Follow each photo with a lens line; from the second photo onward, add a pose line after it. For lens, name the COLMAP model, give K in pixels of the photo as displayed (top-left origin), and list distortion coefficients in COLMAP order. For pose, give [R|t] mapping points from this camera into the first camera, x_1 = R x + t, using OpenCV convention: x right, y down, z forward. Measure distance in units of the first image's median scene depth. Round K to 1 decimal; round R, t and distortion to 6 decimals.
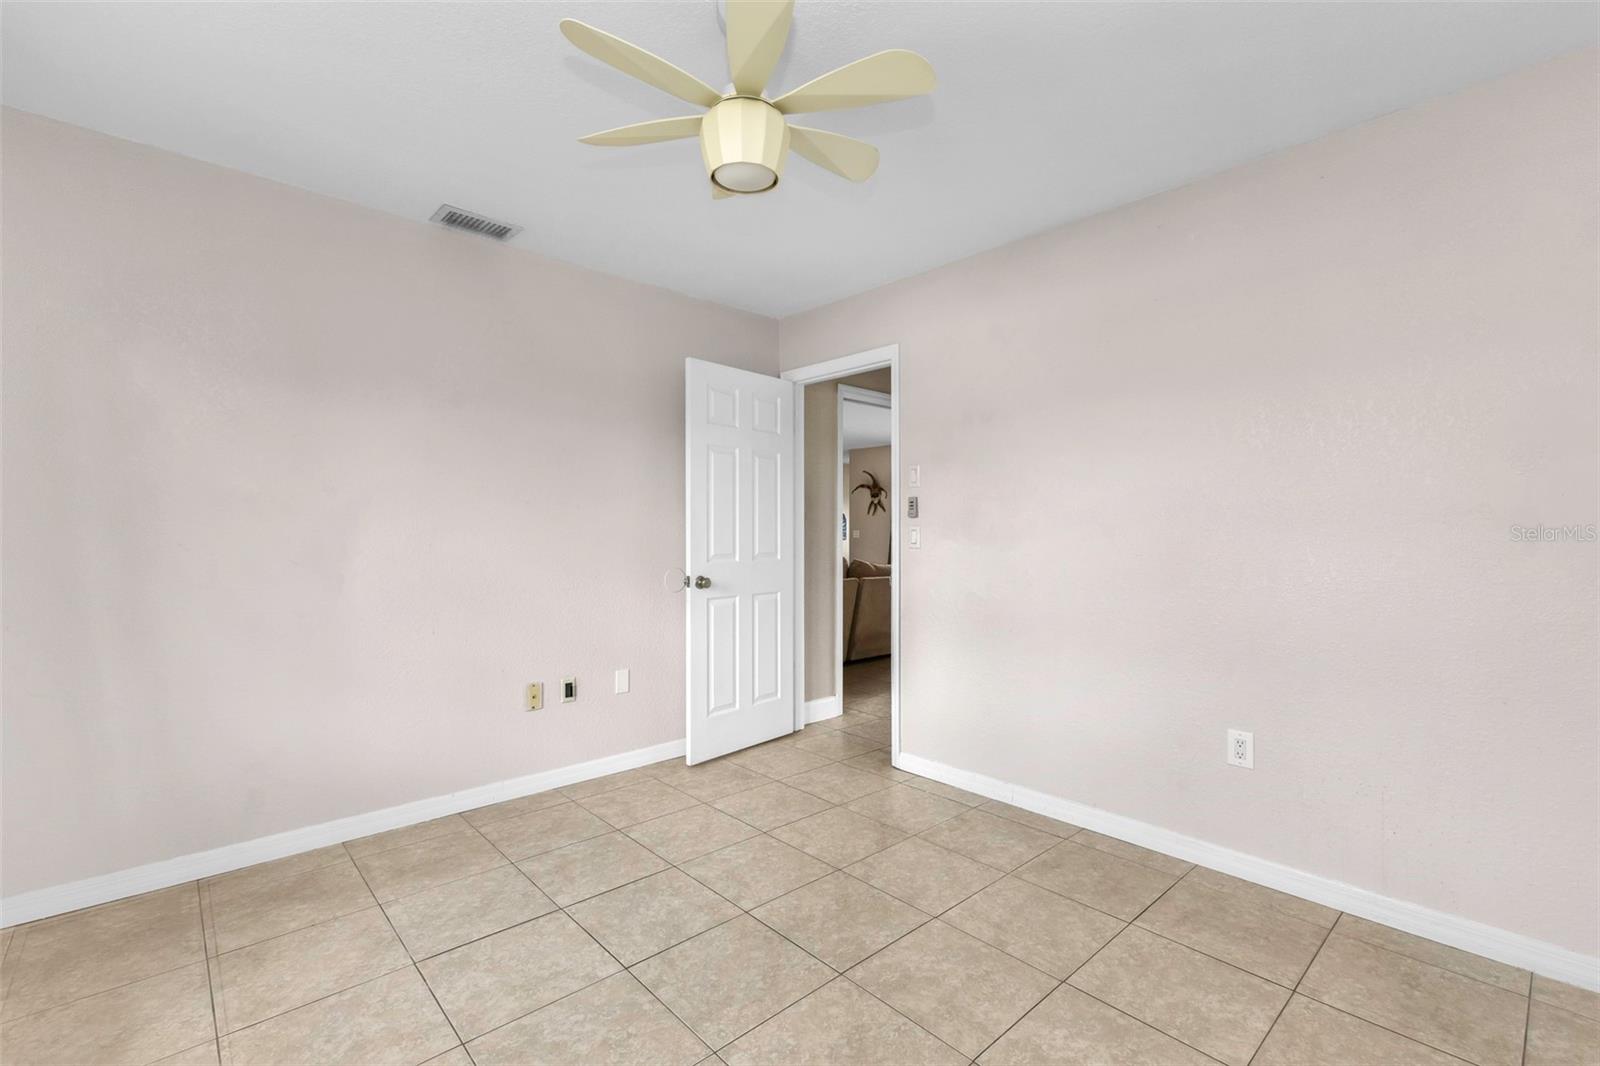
lens RADIAL K [[690.2, 0, 803.9], [0, 690.2, 528.0], [0, 0, 1]] dist [0.003125, -0.000214]
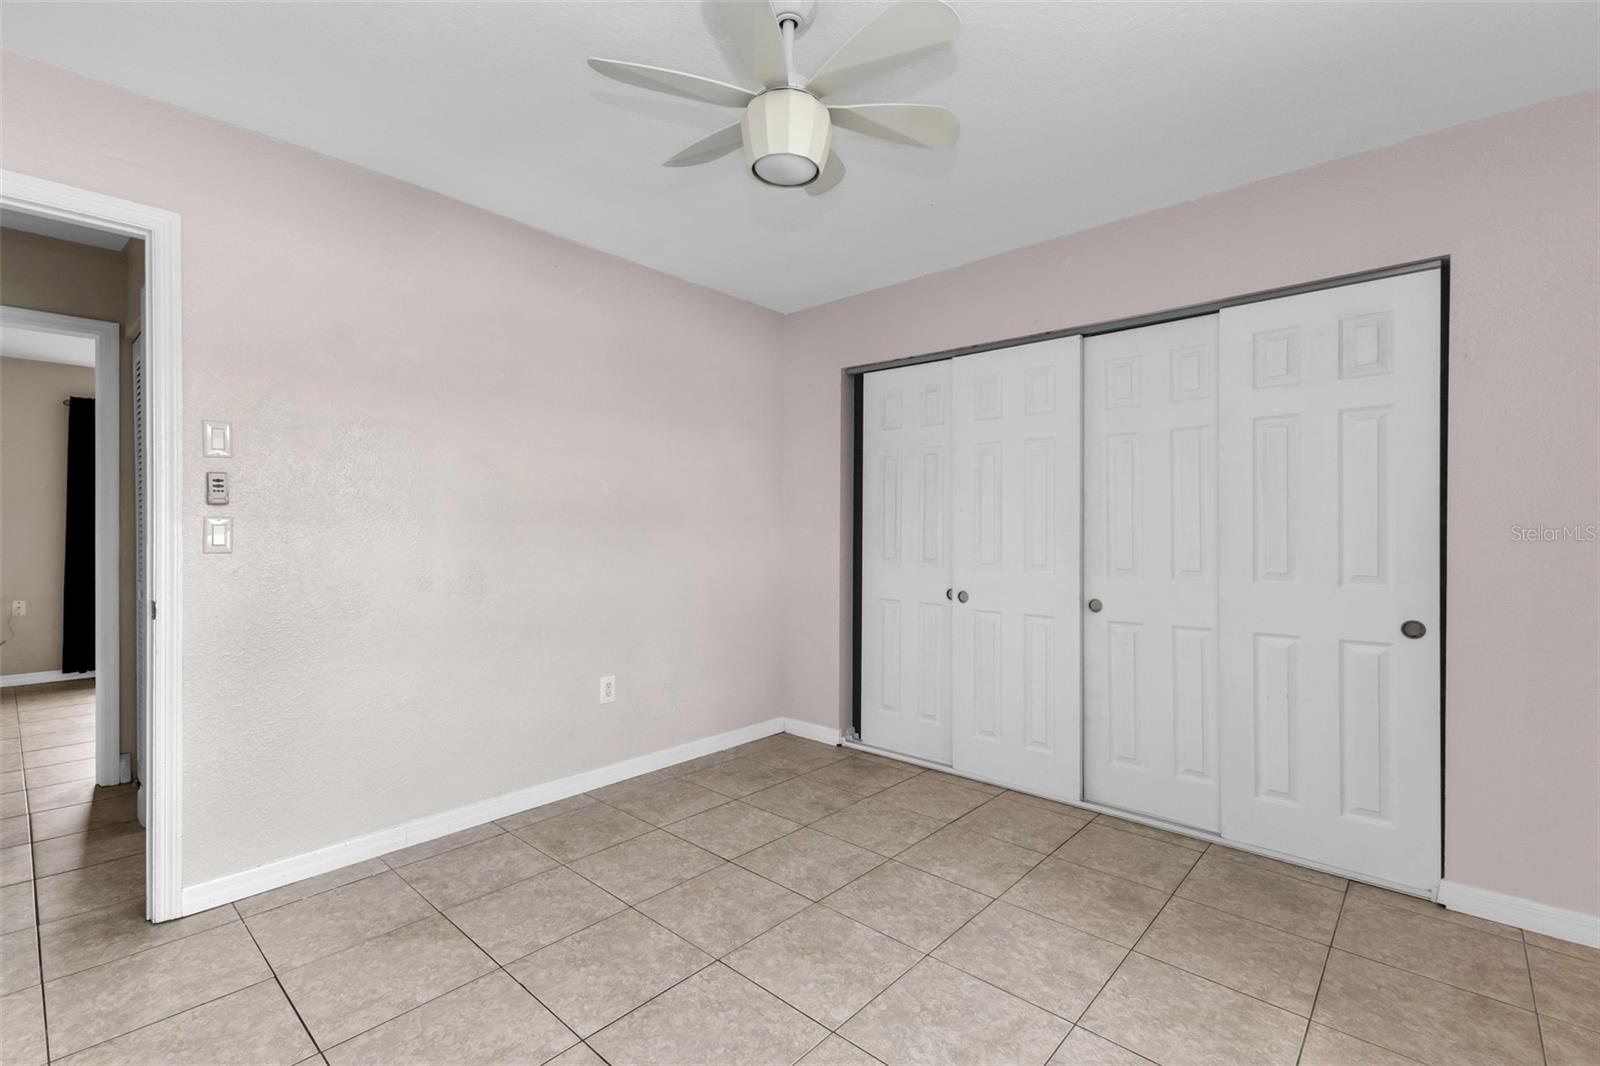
lens RADIAL K [[705.7, 0, 800.0], [0, 705.7, 533.0], [0, 0, 1]] dist [0.001836, -0.000017]
pose [[-0.084046, -0.010244, 0.996409, -0.833080], [-0.009930, 0.999906, 0.009442, -0.002430], [-0.996412, -0.009101, -0.084140, 0.810181]]
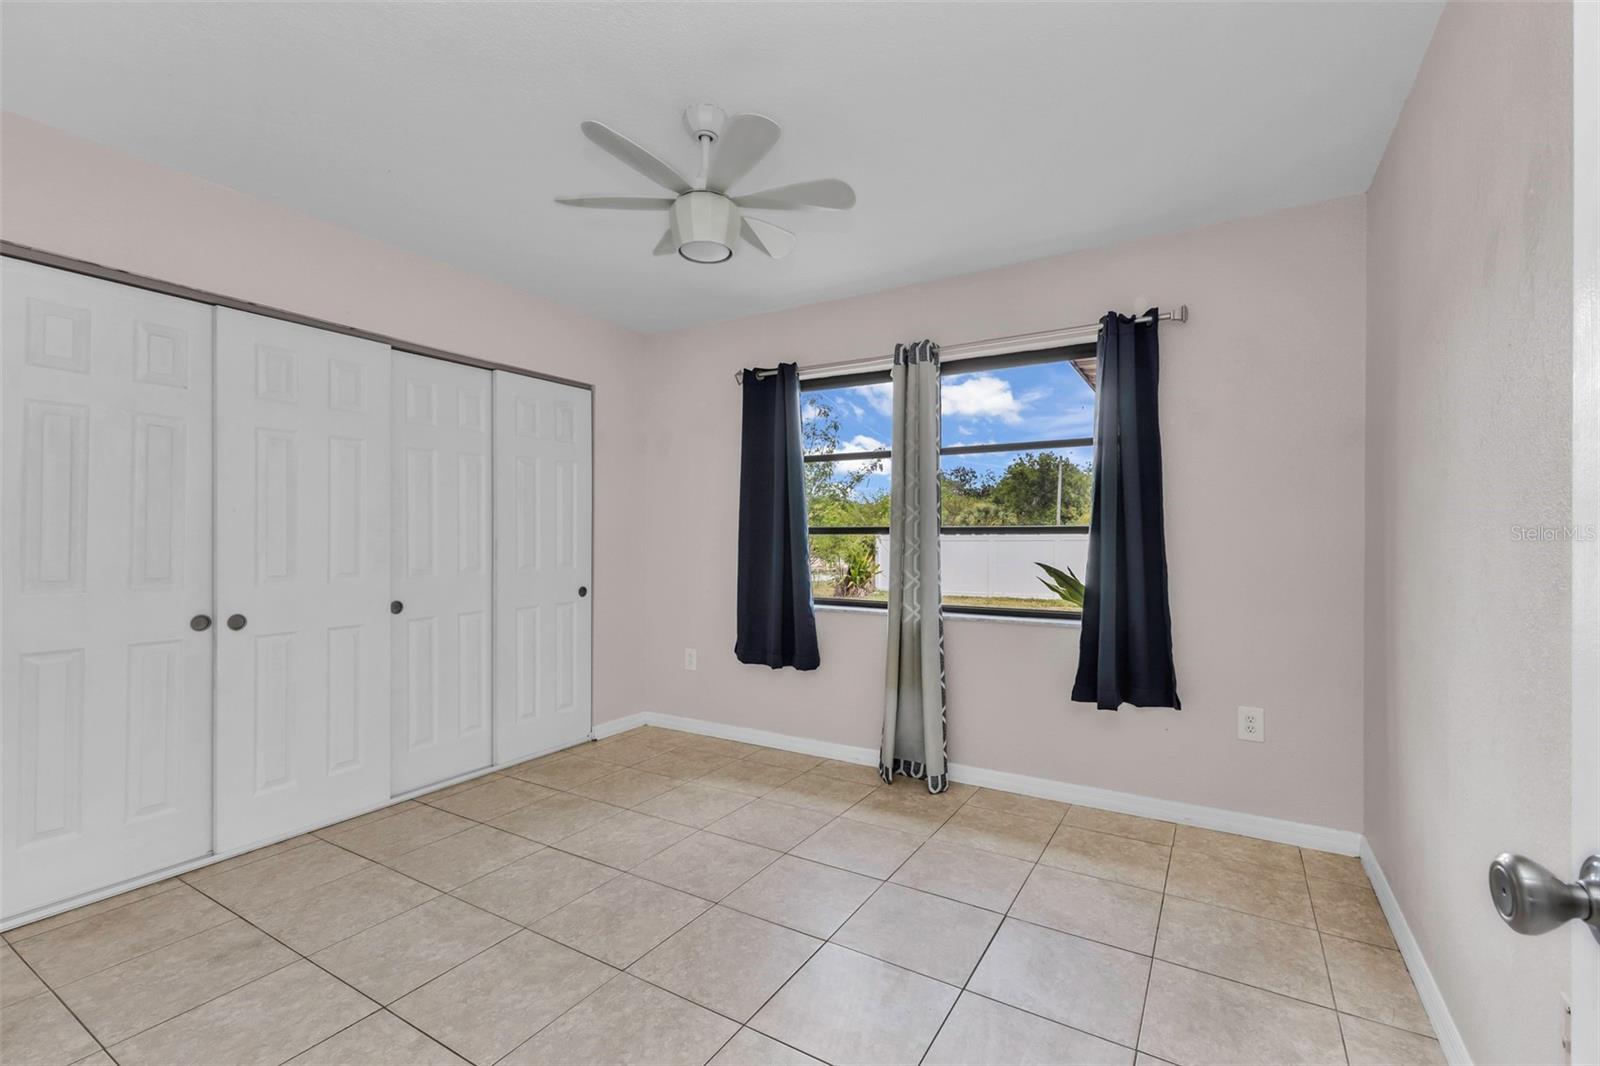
lens RADIAL K [[710.5, 0, 808.4], [0, 710.5, 550.5], [0, 0, 1]] dist [0.001351, -0.000116]
pose [[-0.960801, 0.003717, -0.277215, 0.066242], [-0.000993, 0.999858, 0.016846, 0.003662], [0.277238, 0.016461, -0.960660, 1.731953]]
